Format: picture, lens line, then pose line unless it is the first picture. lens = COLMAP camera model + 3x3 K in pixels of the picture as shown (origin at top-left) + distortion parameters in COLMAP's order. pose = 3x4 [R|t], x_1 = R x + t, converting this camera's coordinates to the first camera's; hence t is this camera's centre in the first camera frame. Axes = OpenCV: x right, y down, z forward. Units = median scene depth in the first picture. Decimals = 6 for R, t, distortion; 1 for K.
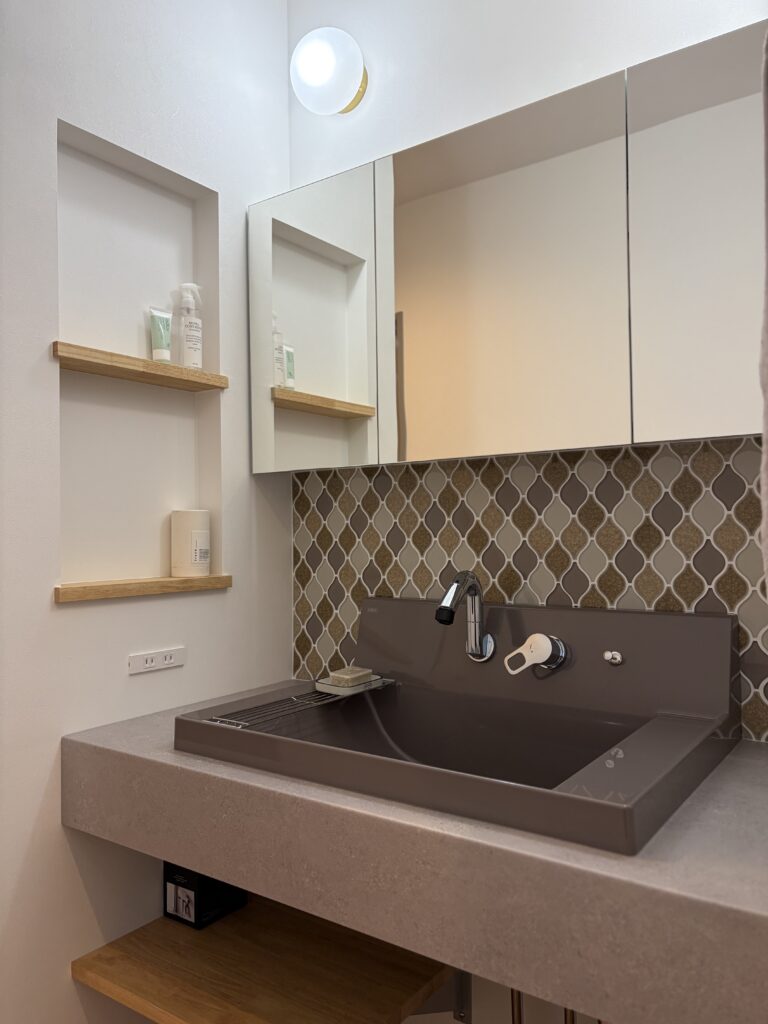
lens RADIAL K [[771.8, 0, 377.4], [0, 771.8, 512.3], [0, 0, 1]] dist [0.059885, -0.085872]
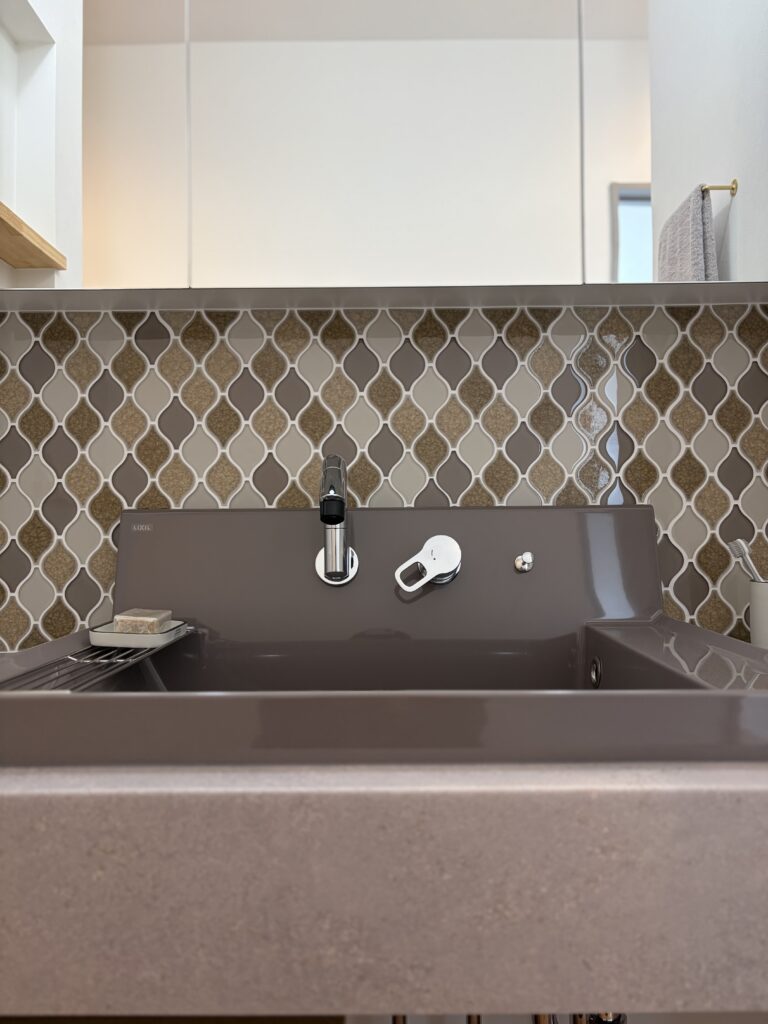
lens RADIAL K [[771.8, 0, 393.4], [0, 771.8, 522.1], [0, 0, 1]] dist [0.059885, -0.085872]
pose [[0.811216, 0.012165, 0.584621, -0.250527], [-0.017149, 0.999848, 0.002992, 0.134647], [-0.584496, -0.012453, 0.811301, 0.400274]]
